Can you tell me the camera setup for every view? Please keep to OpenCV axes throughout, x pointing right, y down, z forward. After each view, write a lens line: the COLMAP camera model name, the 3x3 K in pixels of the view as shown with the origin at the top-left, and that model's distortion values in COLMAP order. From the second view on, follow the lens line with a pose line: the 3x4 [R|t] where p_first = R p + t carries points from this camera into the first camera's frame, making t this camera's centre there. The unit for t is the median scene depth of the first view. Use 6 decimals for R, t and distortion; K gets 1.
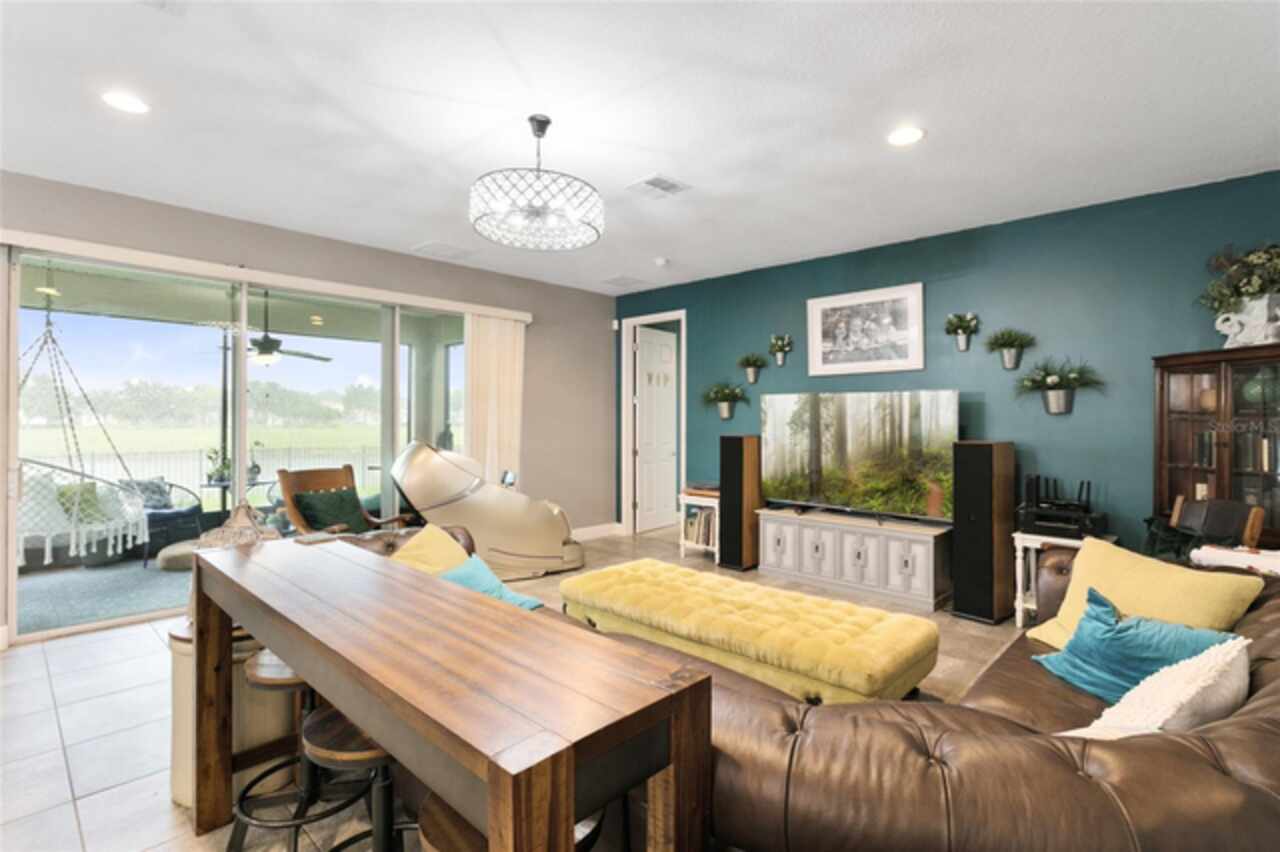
lens RADIAL K [[611.4, 0, 667.4], [0, 611.4, 408.9], [0, 0, 1]] dist [-0.000064, 0.000786]
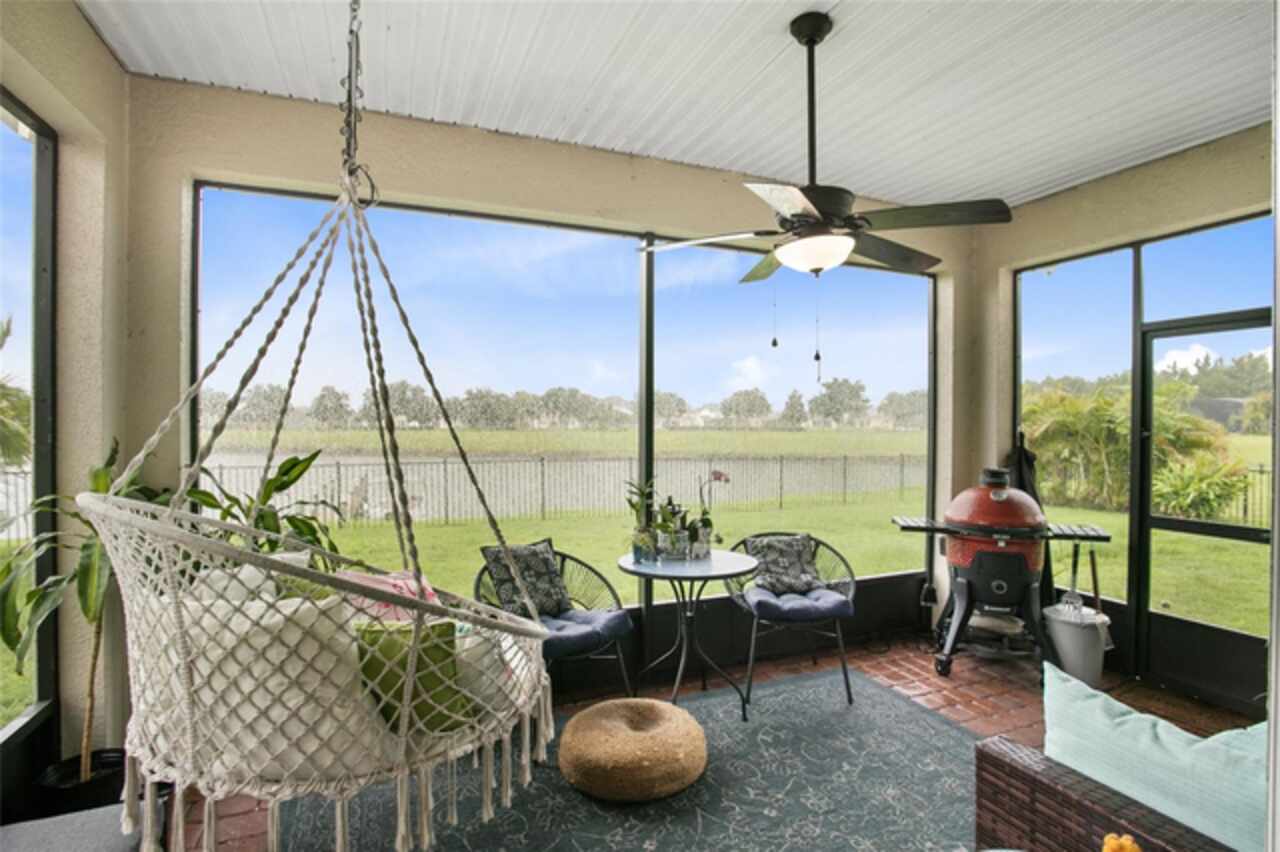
lens RADIAL K [[611.4, 0, 637.3], [0, 611.4, 427.5], [0, 0, 1]] dist [-0.000064, 0.000786]
pose [[0.907038, 0.002636, -0.421041, -0.638287], [0.008721, 0.999648, 0.025046, 0.010815], [0.420959, -0.026390, 0.906696, 0.674677]]
